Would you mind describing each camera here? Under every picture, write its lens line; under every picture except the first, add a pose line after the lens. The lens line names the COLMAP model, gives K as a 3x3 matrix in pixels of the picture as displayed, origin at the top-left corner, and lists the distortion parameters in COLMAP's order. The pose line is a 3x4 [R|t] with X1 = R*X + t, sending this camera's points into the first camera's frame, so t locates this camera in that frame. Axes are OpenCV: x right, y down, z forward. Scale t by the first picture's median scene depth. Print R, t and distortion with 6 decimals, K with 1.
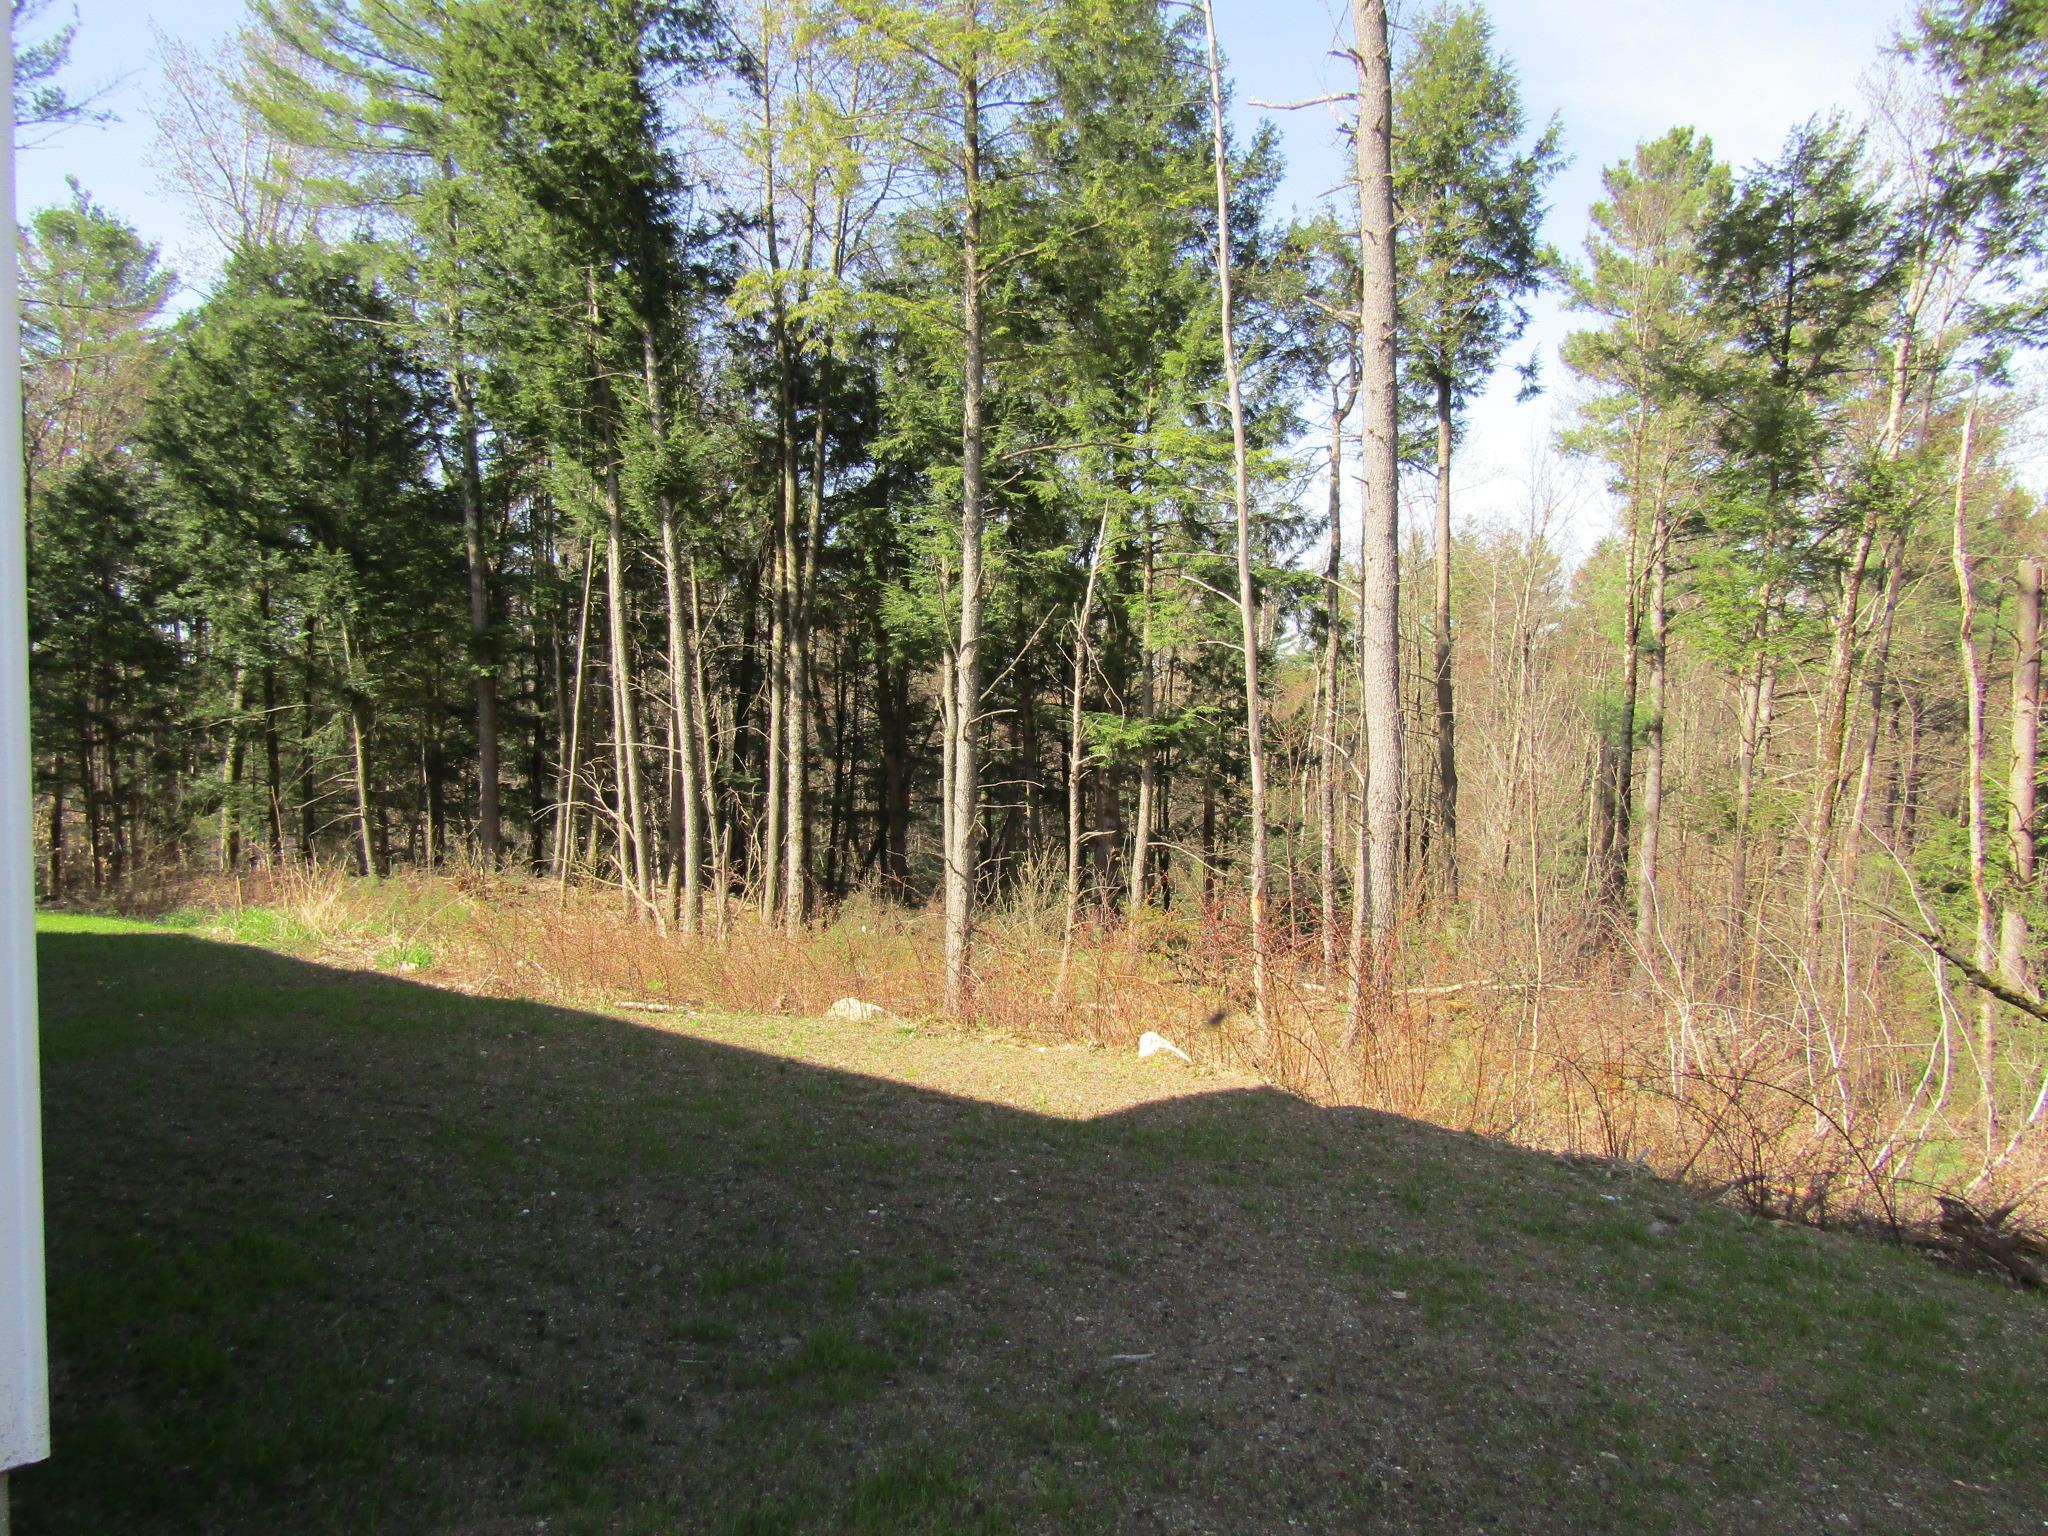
lens RADIAL K [[1450.5, 0, 1024.0], [0, 1450.5, 768.0], [0, 0, 1]] dist [0.005559, -0.000613]
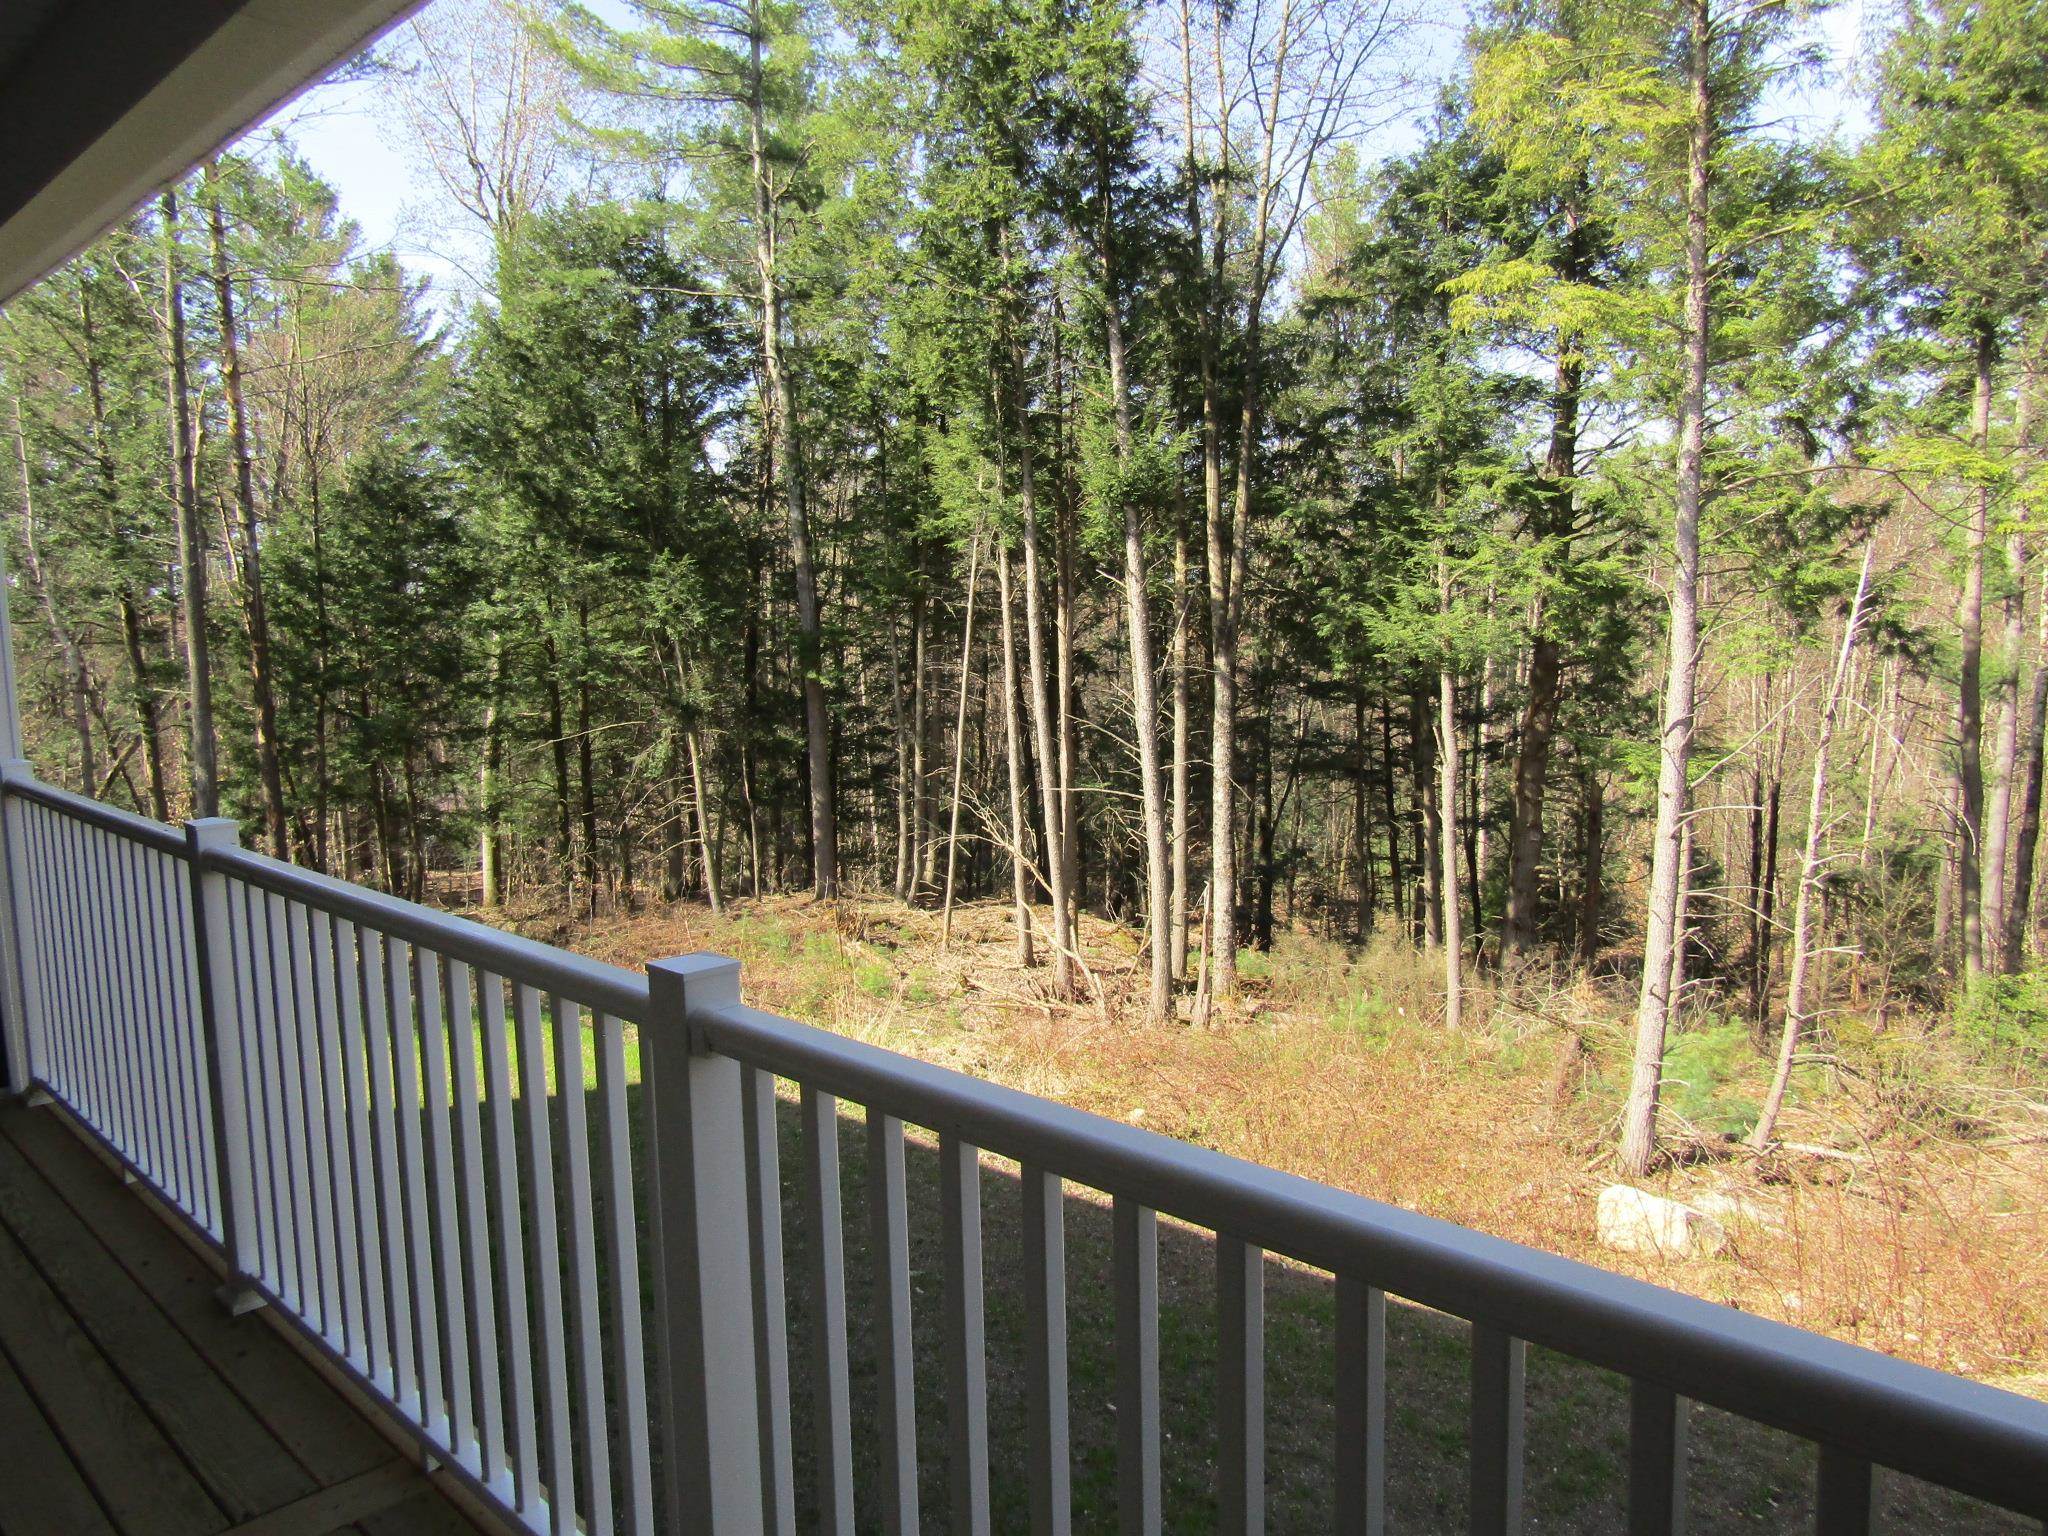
lens RADIAL K [[1450.5, 0, 1024.0], [0, 1450.5, 768.0], [0, 0, 1]] dist [0.005559, -0.000613]
pose [[0.998615, -0.018303, -0.049322, -0.213601], [0.021392, 0.997794, 0.062838, -0.069453], [0.048063, -0.063806, 0.996804, 0.100446]]
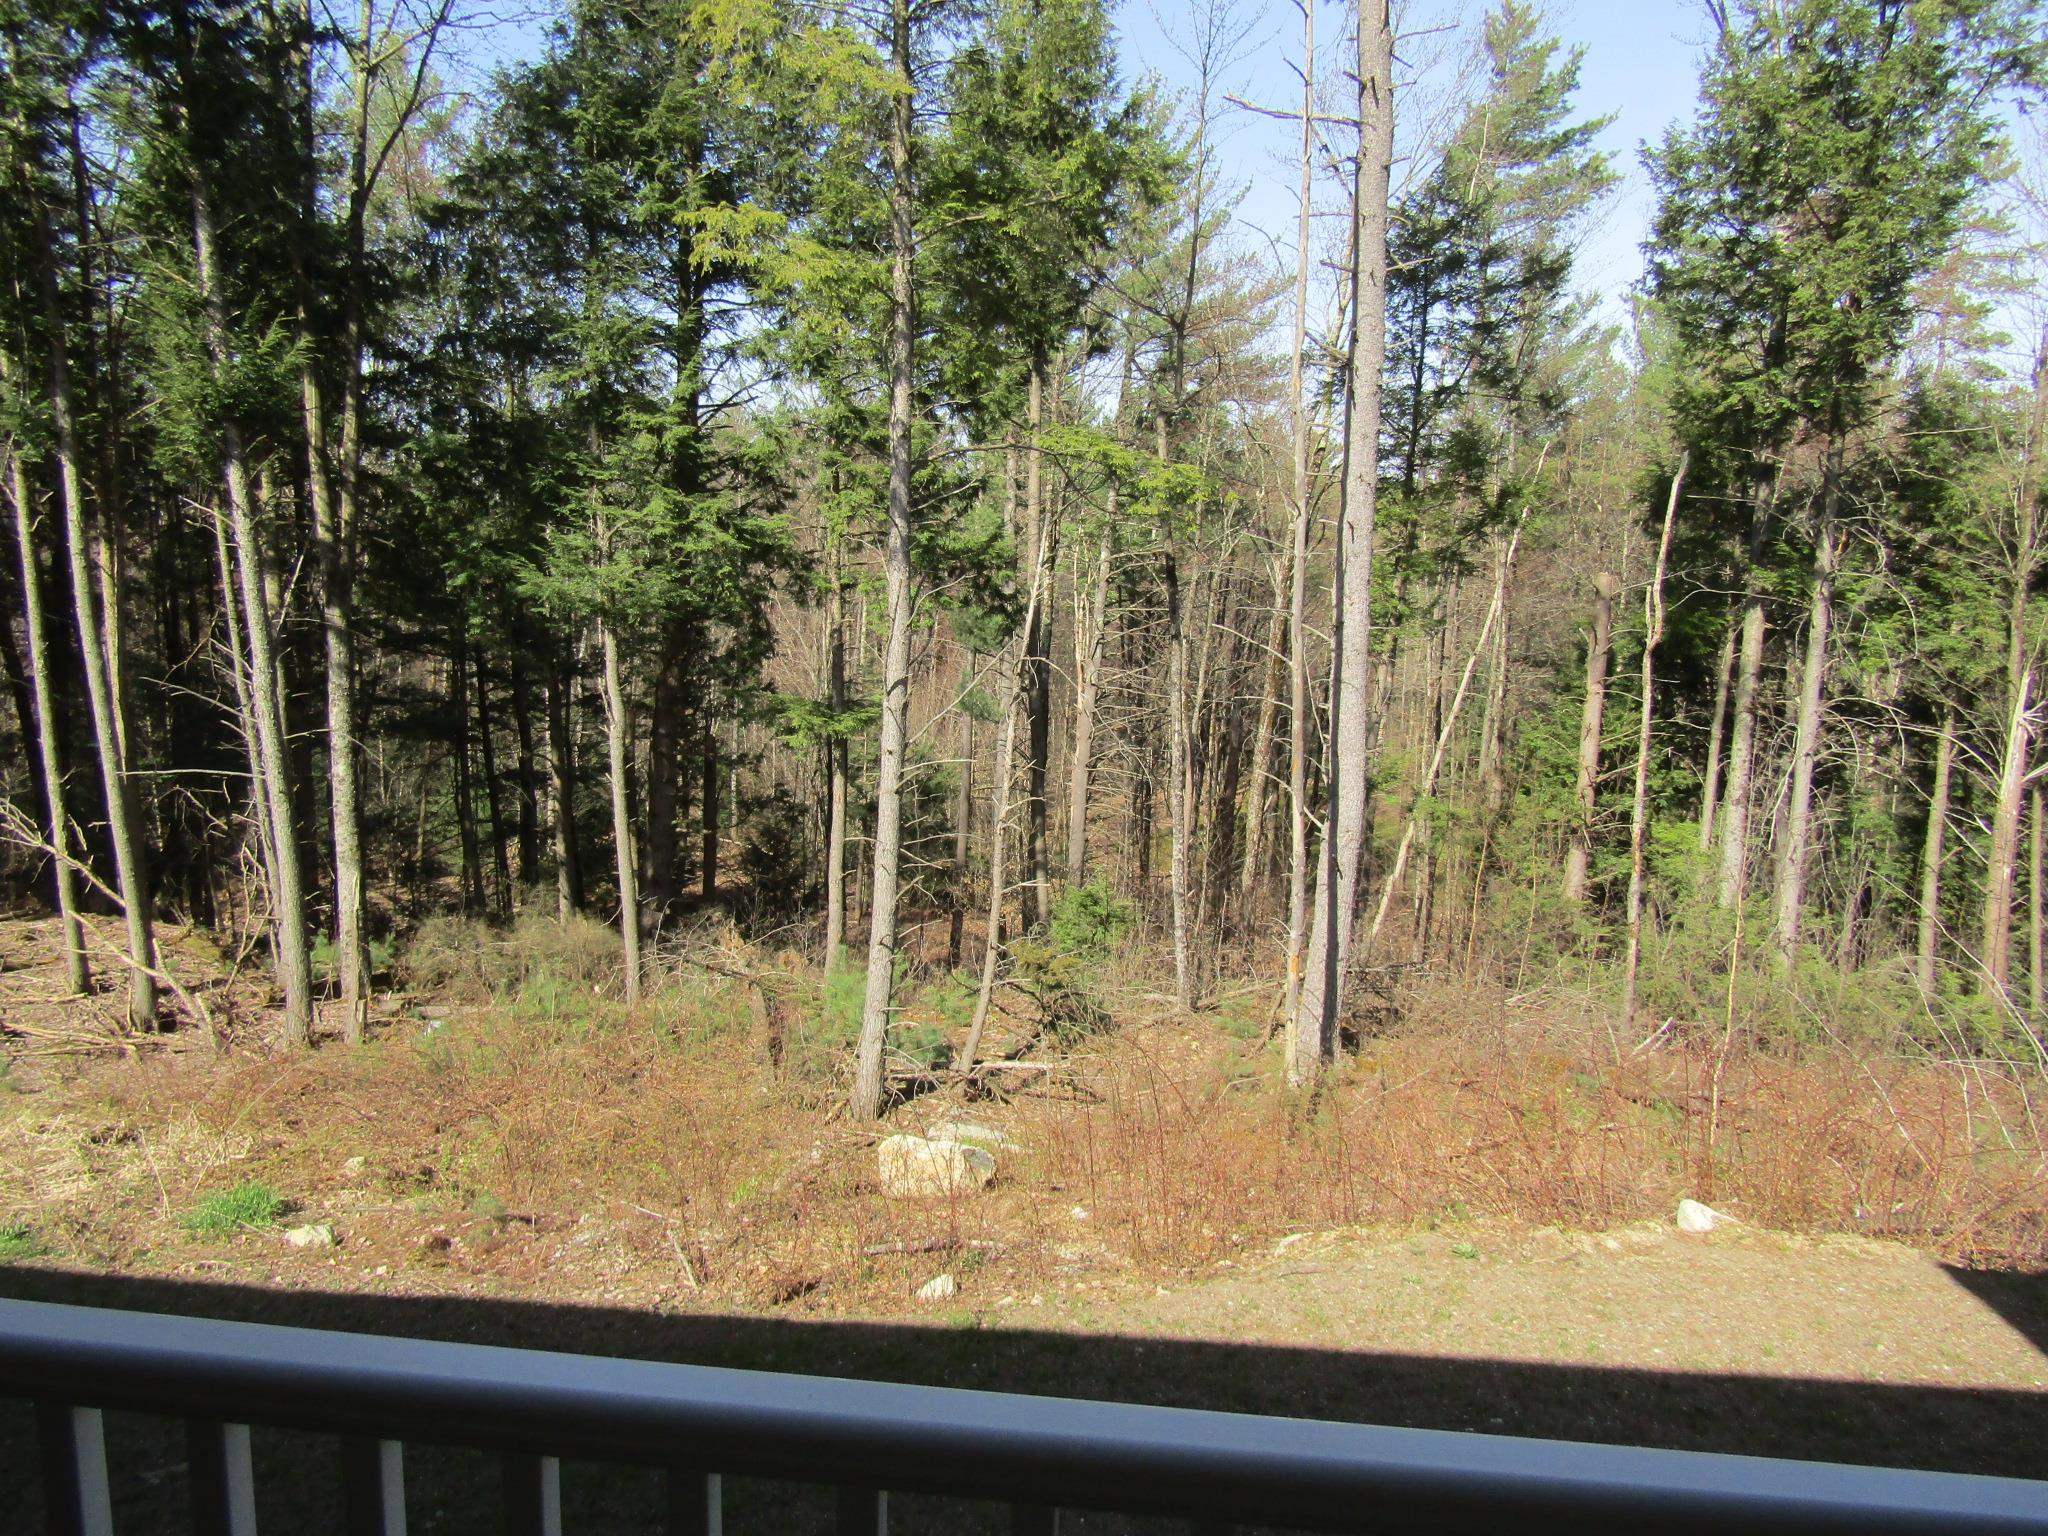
lens RADIAL K [[1458.7, 0, 1019.1], [0, 1458.7, 775.0], [0, 0, 1]] dist [-0.005625, -0.002611]
pose [[0.828275, -0.073418, 0.555491, -0.263743], [0.011234, 0.993355, 0.114539, -0.074590], [-0.560209, -0.088630, 0.823596, 0.148119]]
